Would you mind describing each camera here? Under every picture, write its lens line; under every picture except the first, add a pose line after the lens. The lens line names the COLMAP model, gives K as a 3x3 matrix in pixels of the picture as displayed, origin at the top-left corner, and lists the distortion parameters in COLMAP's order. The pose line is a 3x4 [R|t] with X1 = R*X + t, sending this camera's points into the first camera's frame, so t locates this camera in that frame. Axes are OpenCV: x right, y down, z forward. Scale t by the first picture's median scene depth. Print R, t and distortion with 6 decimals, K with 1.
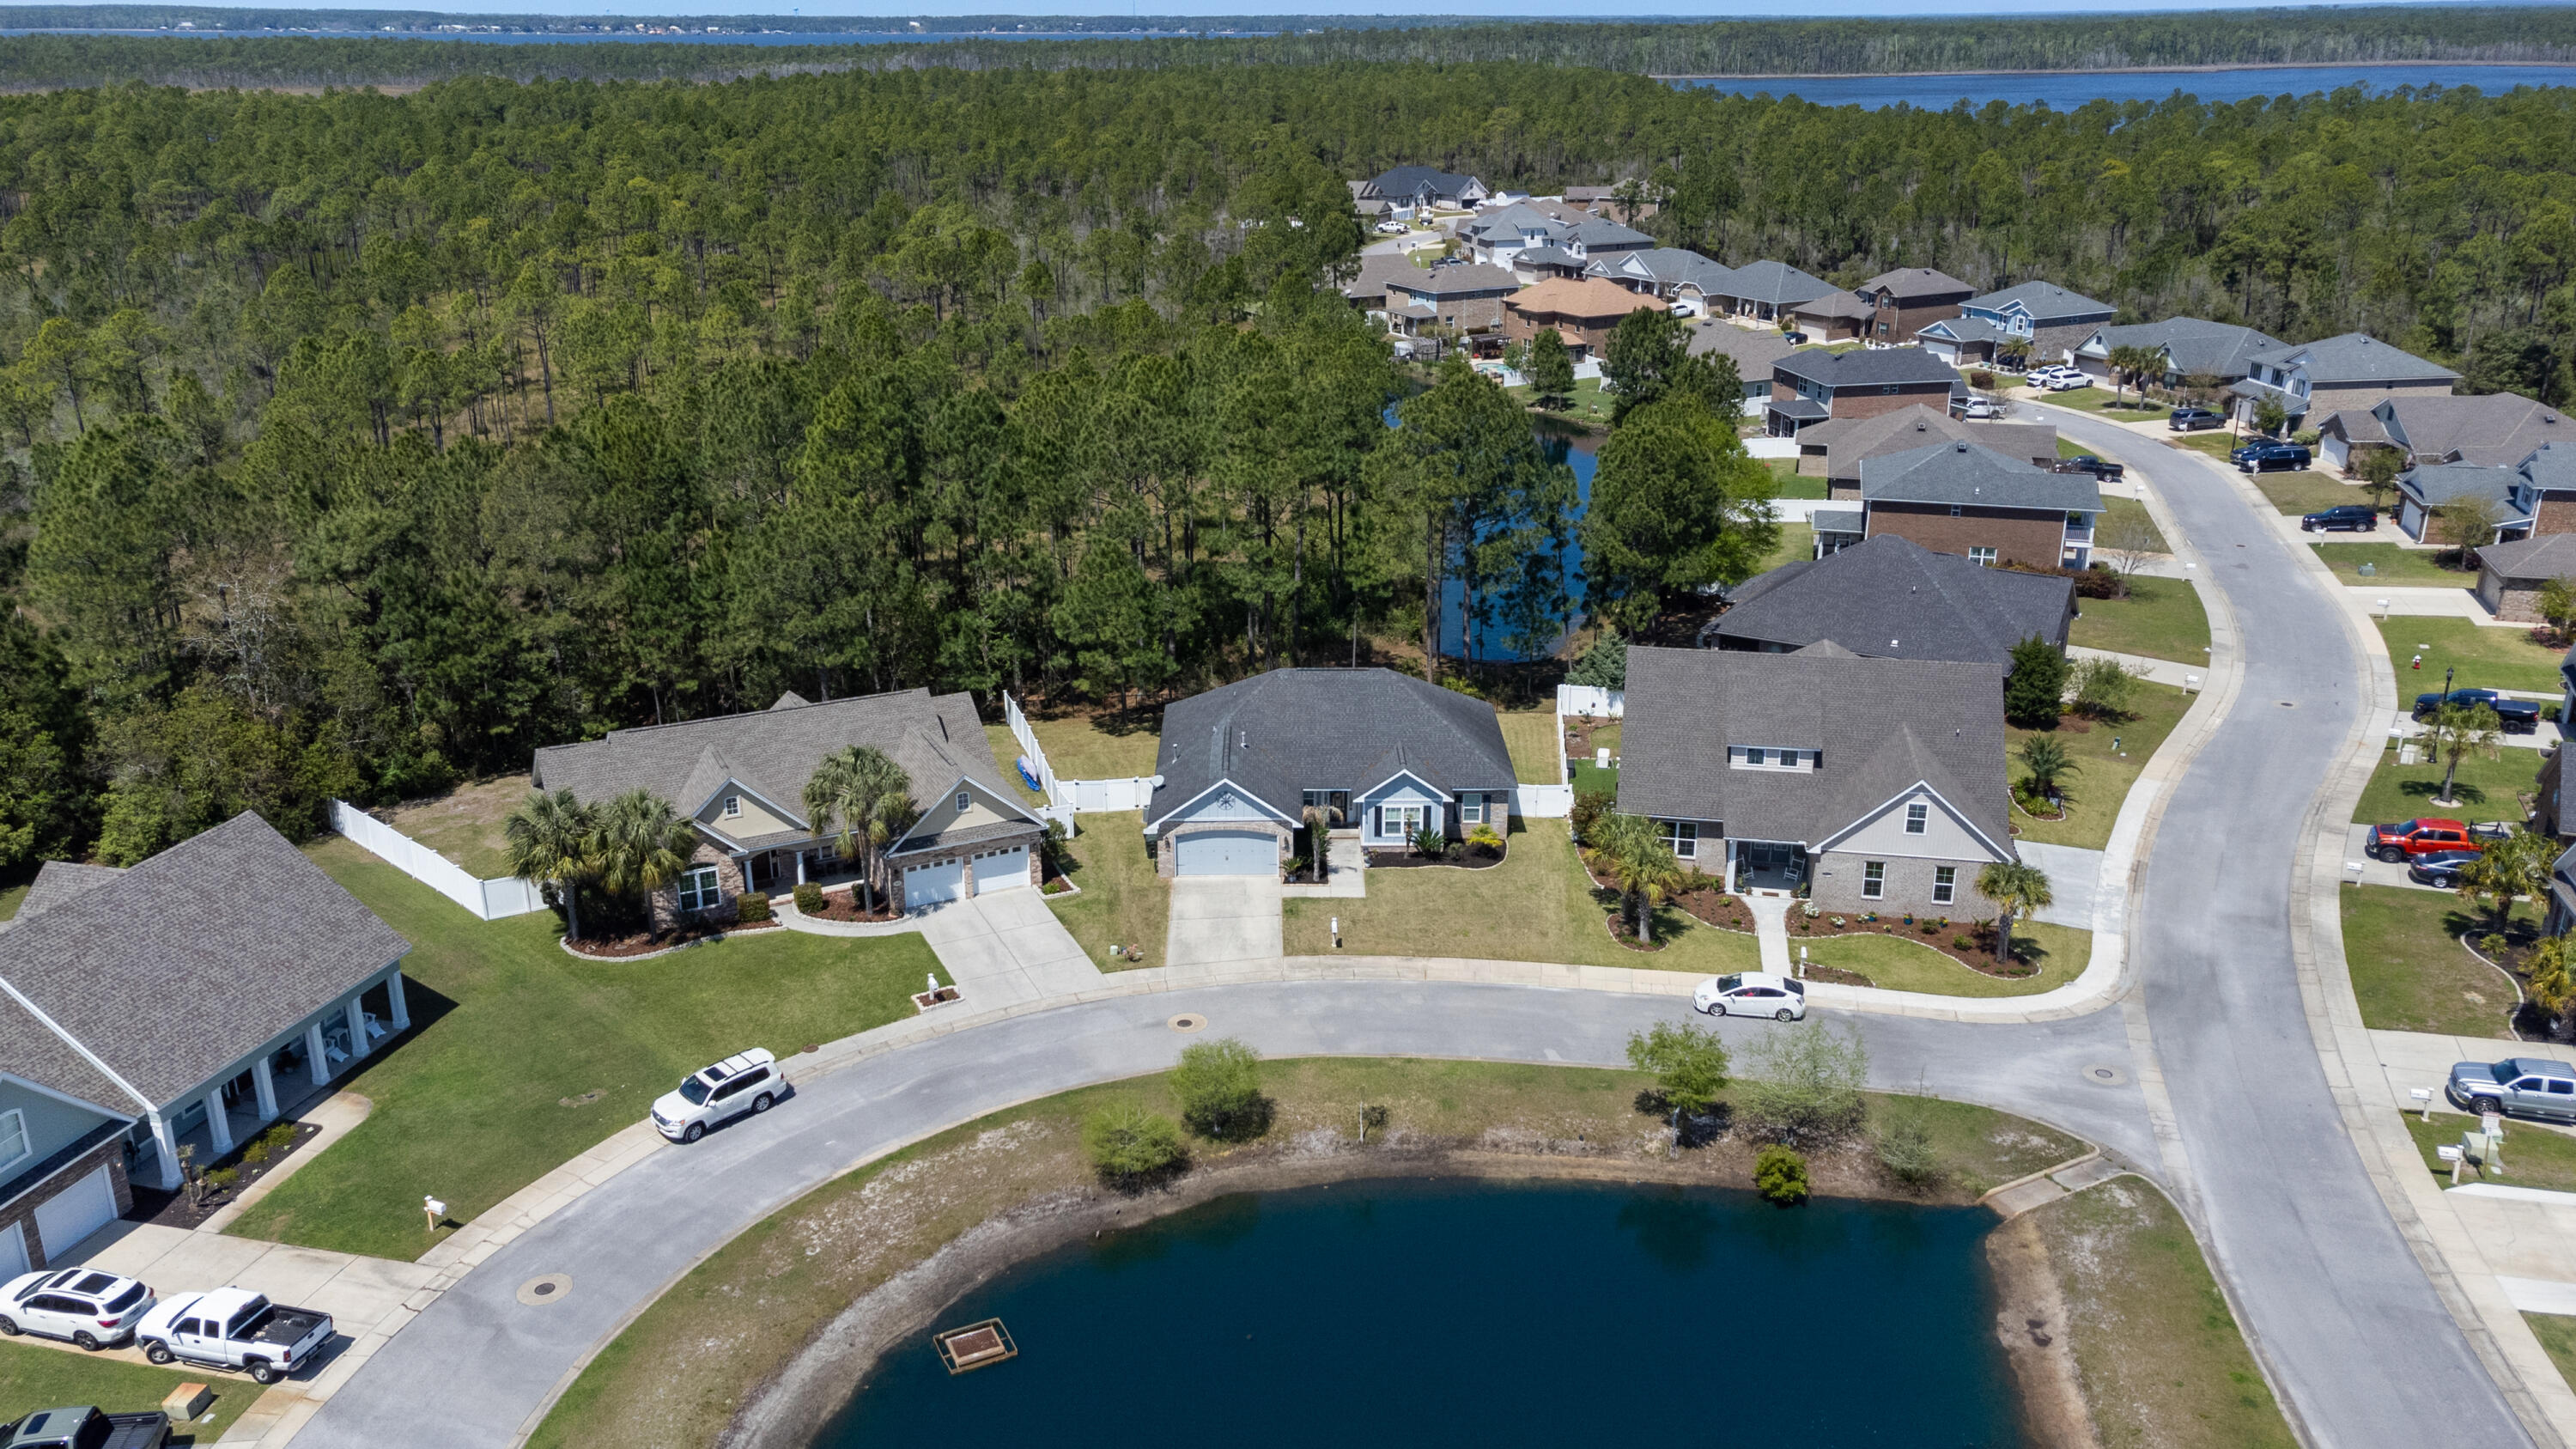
lens RADIAL K [[1931.0, 0, 1297.8], [0, 1931.0, 747.6], [0, 0, 1]] dist [0.039352, 0.031519]
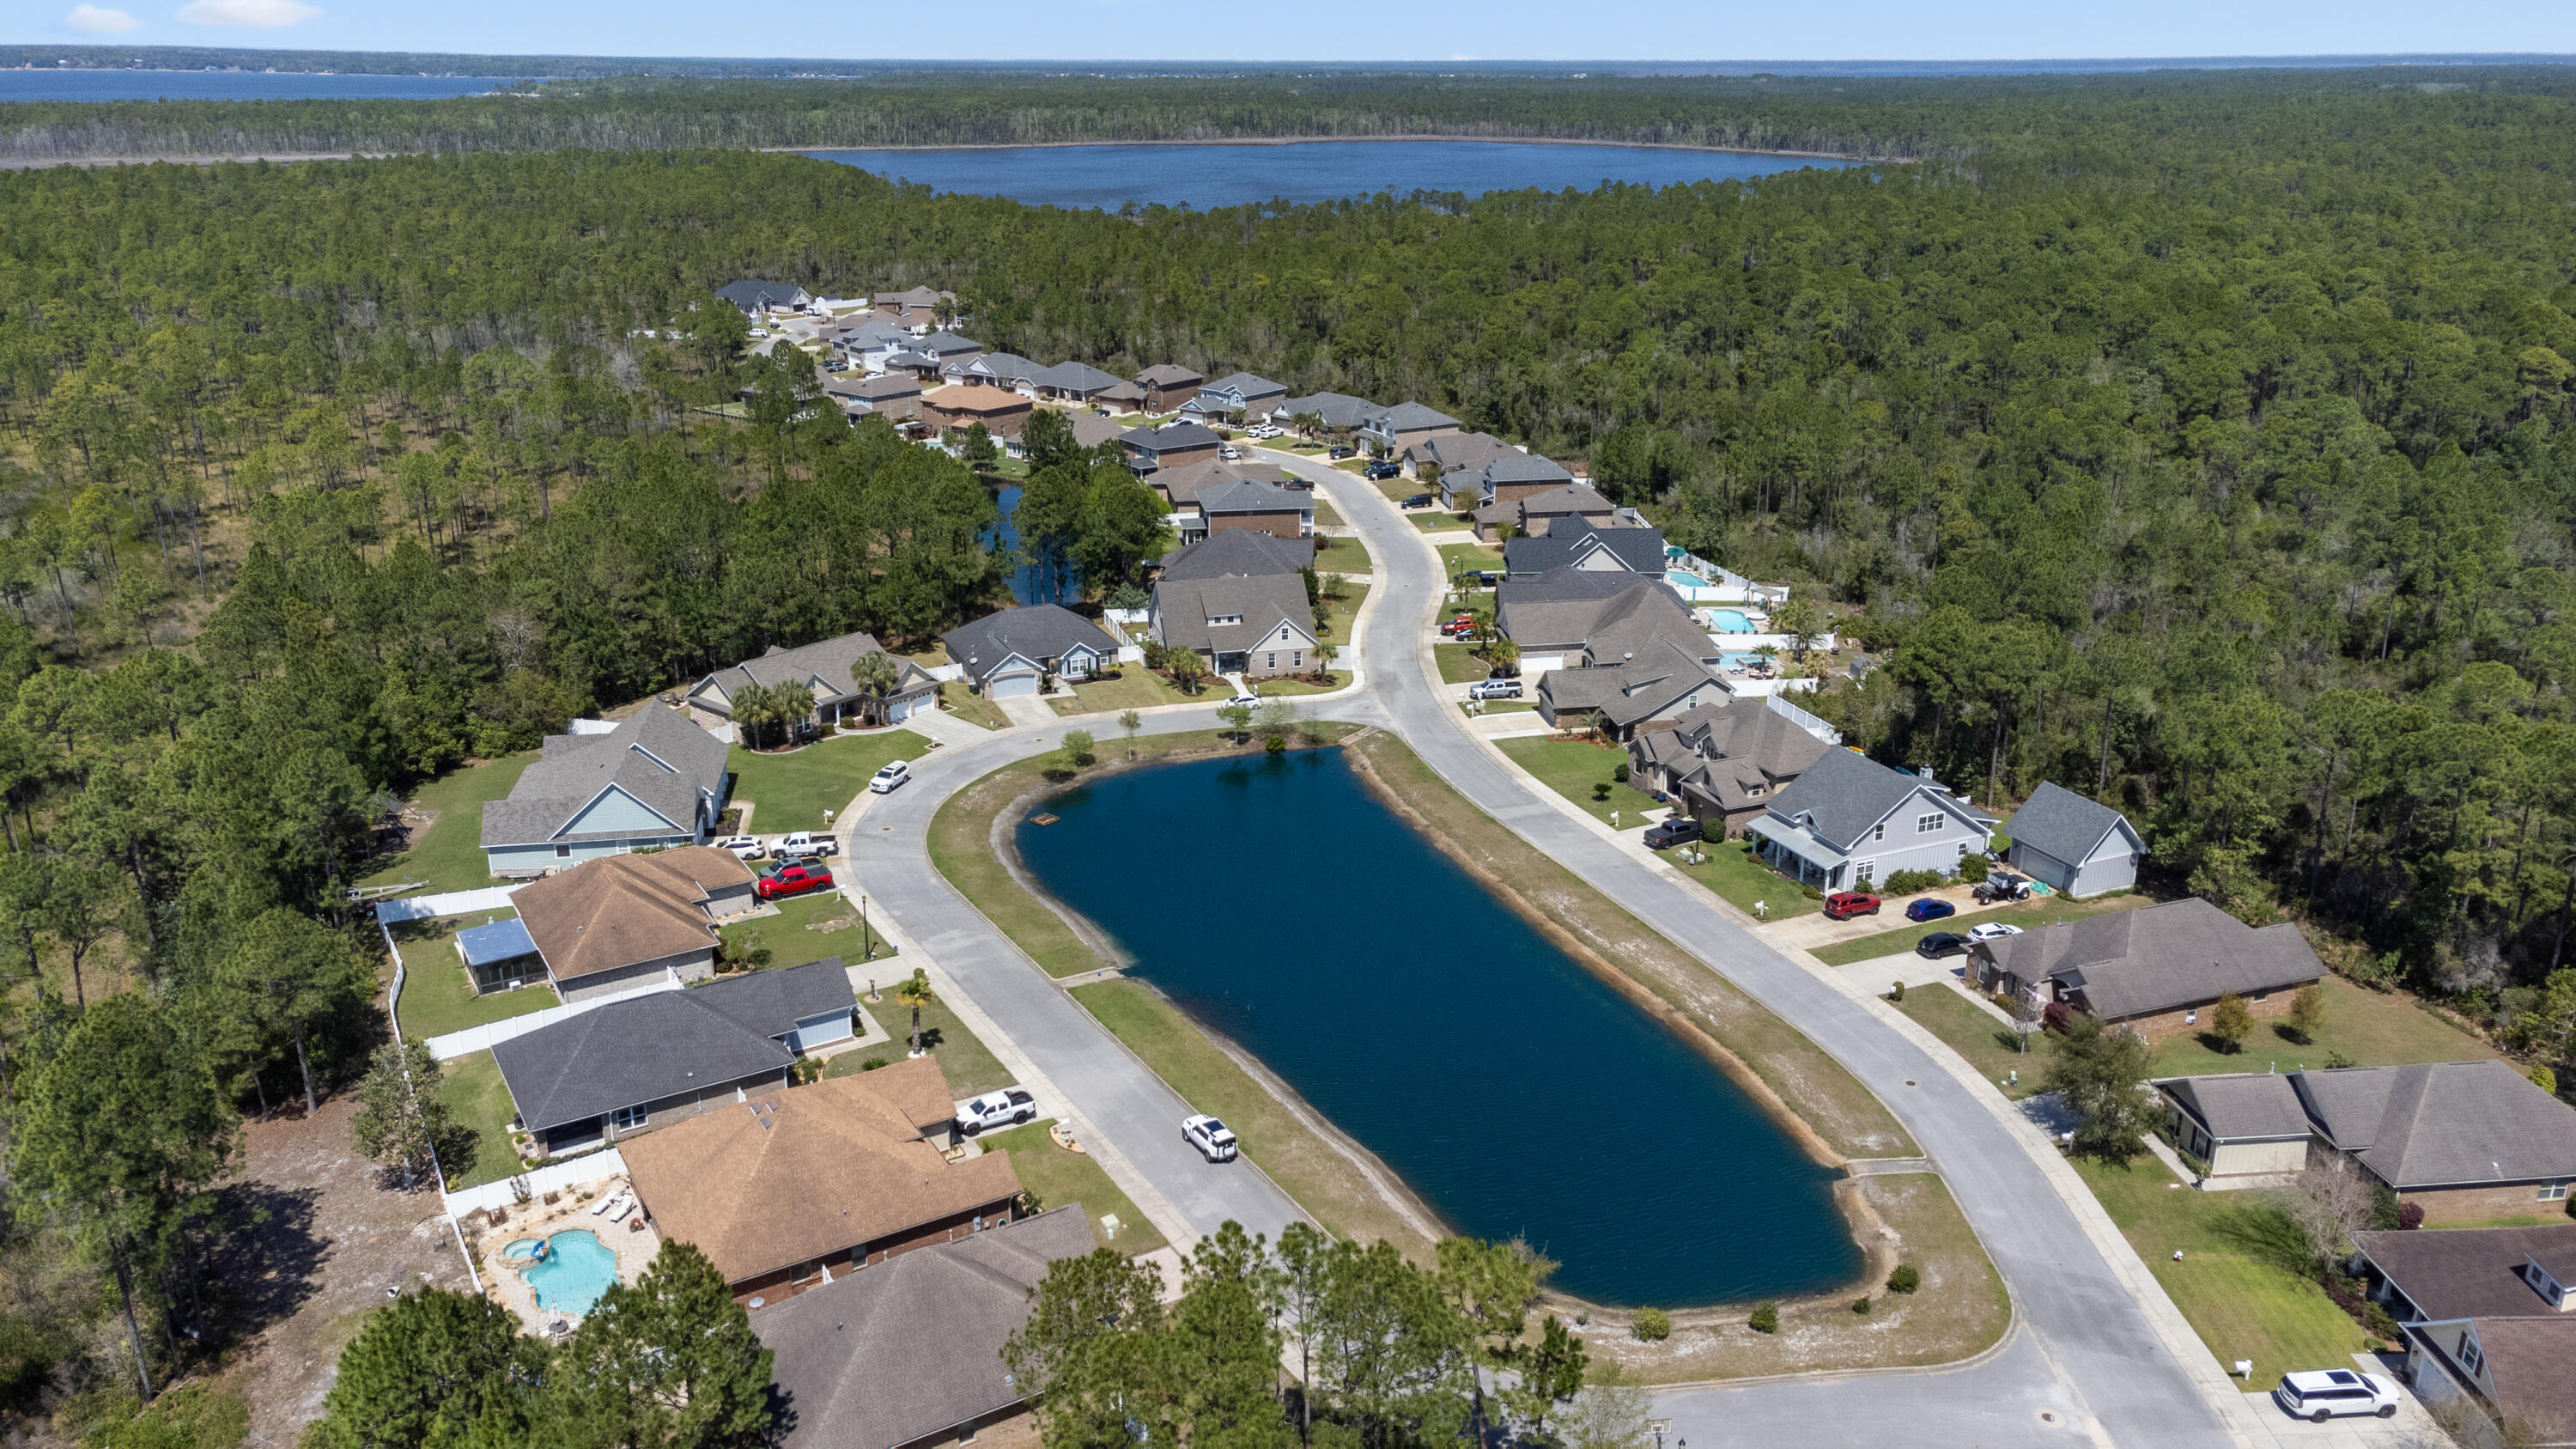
lens RADIAL K [[1931.0, 0, 1278.4], [0, 1931.0, 724.7], [0, 0, 1]] dist [0.039352, 0.031519]
pose [[0.913737, -0.128091, 0.385586, -0.599924], [0.137064, 0.990553, 0.004255, 0.125292], [-0.382489, 0.048962, 0.922662, -1.169895]]
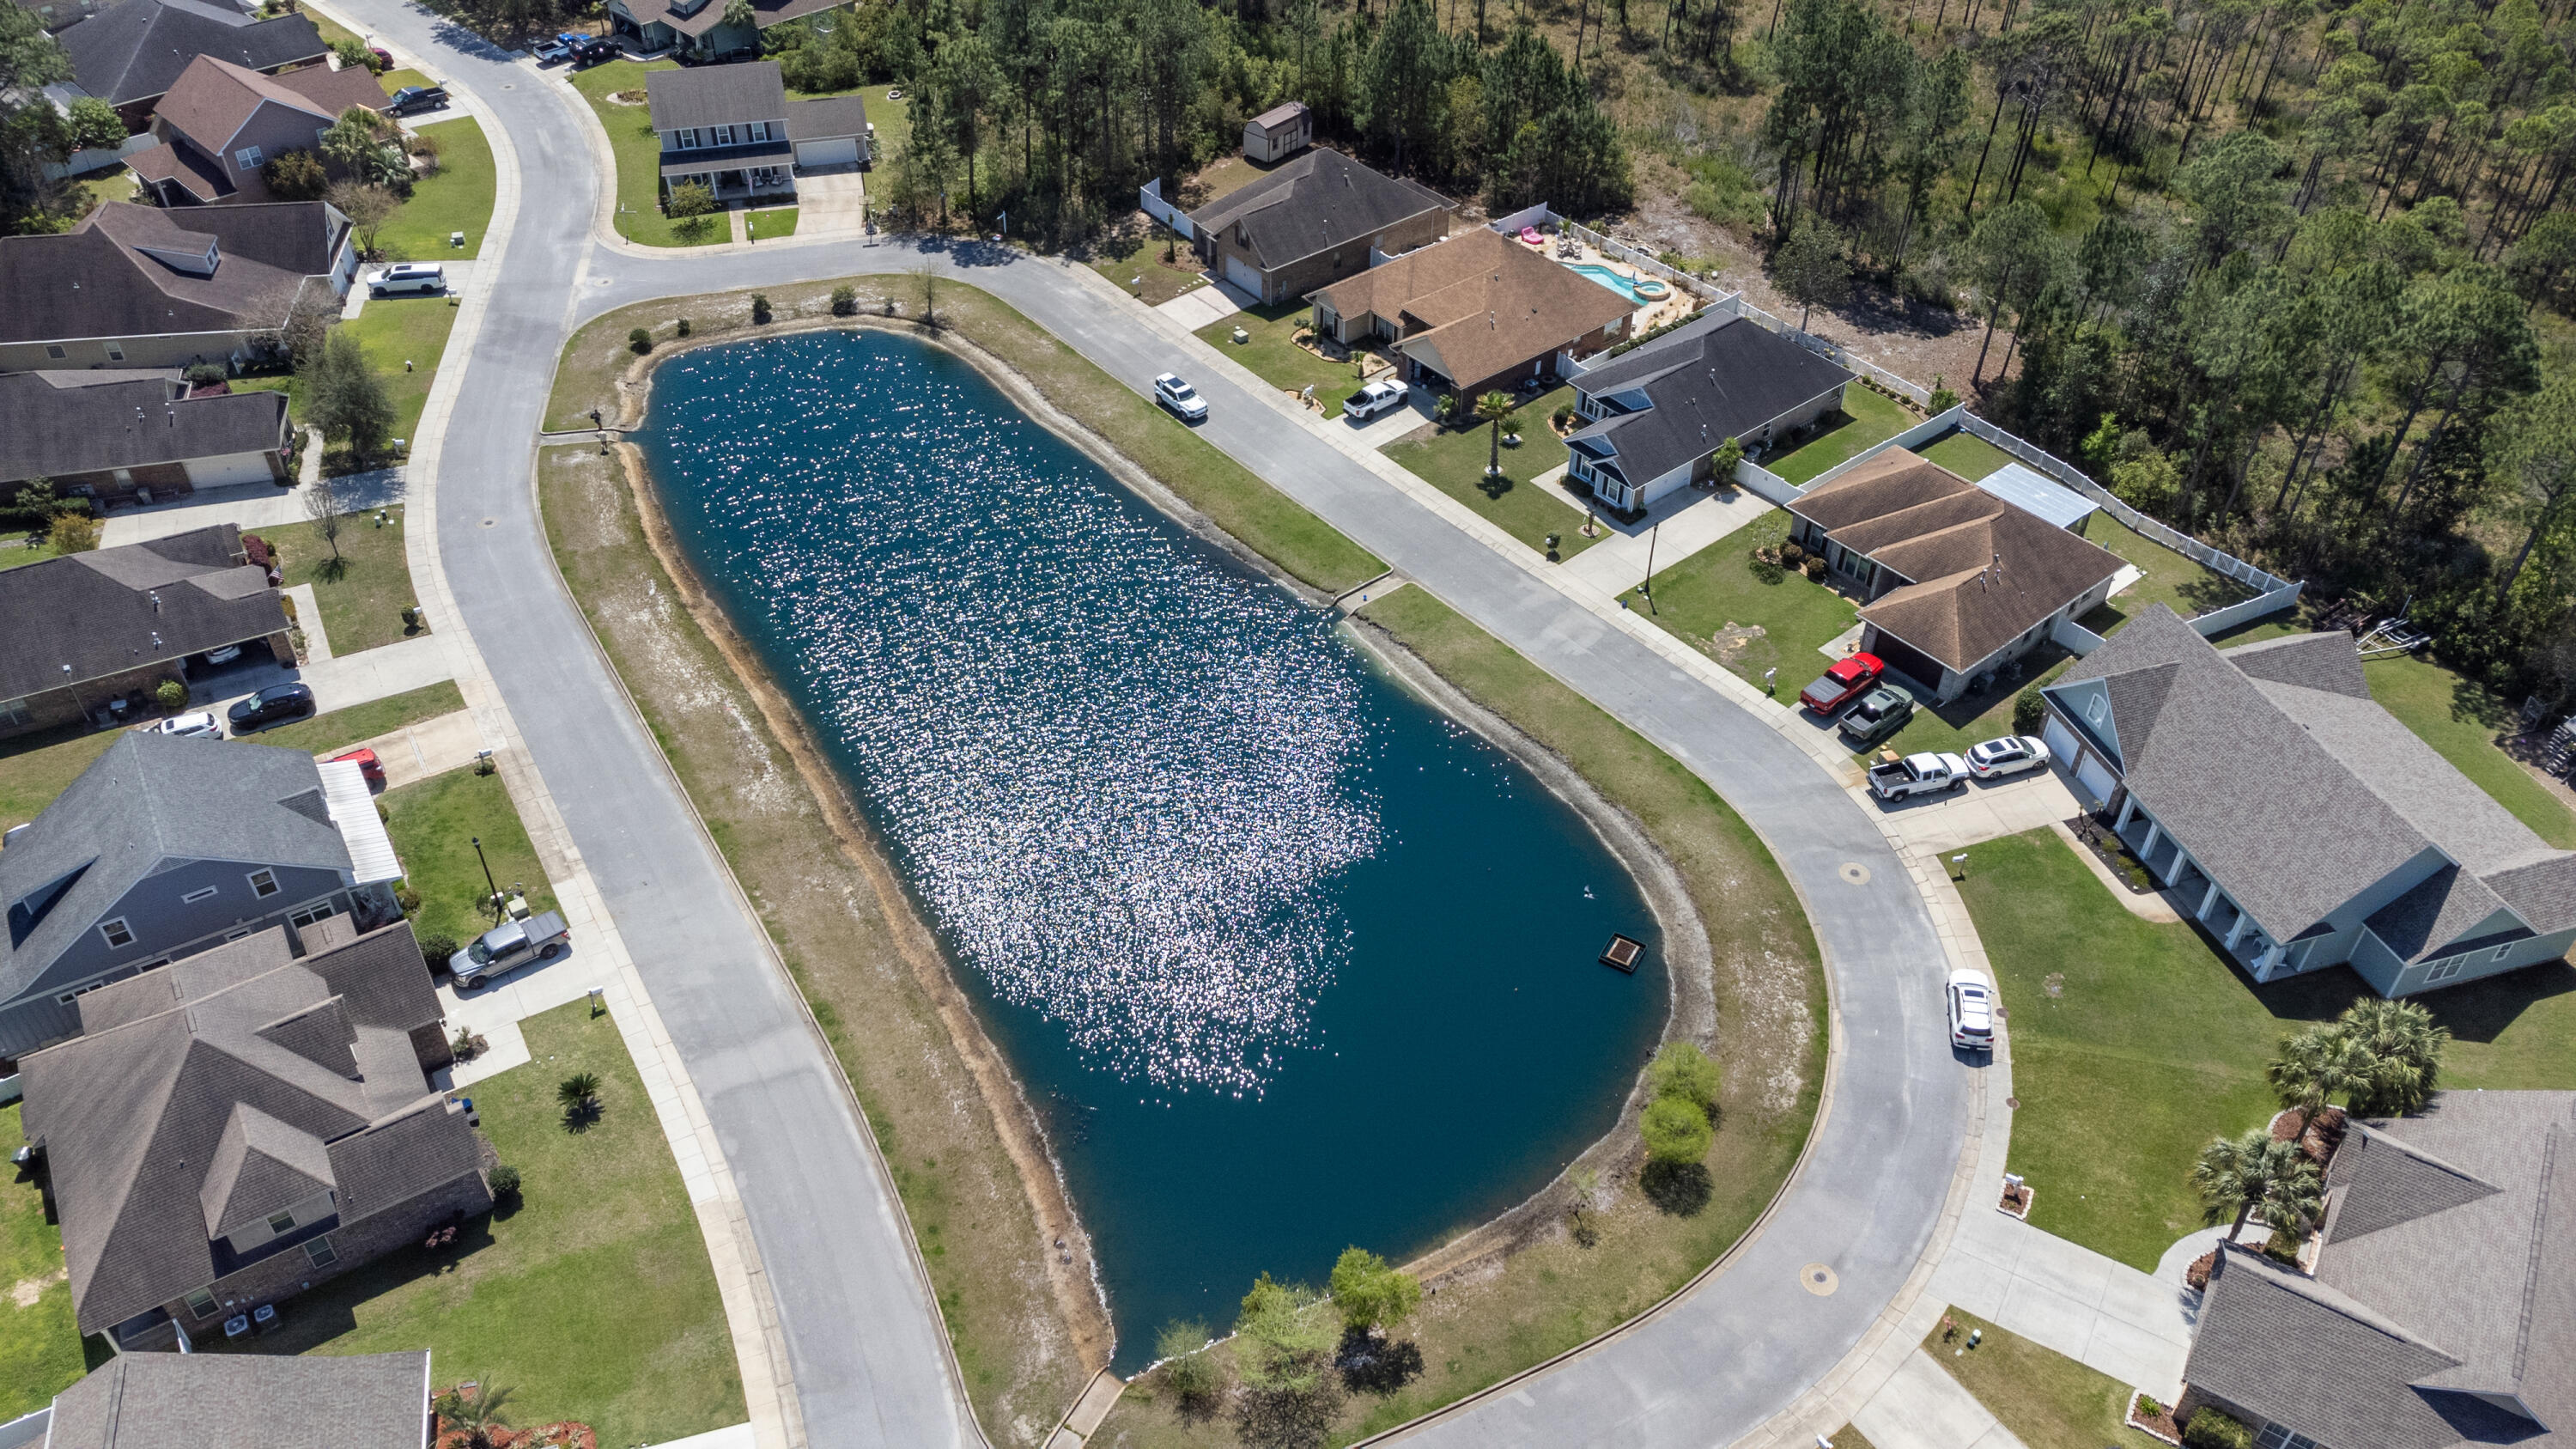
lens RADIAL K [[1931.0, 0, 1278.1], [0, 1931.0, 722.8], [0, 0, 1]] dist [0.039352, 0.031519]
pose [[-0.846834, 0.340937, -0.408208, 0.437132], [-0.187111, 0.527471, 0.828712, -0.703233], [0.497857, 0.778162, -0.382887, 0.831121]]
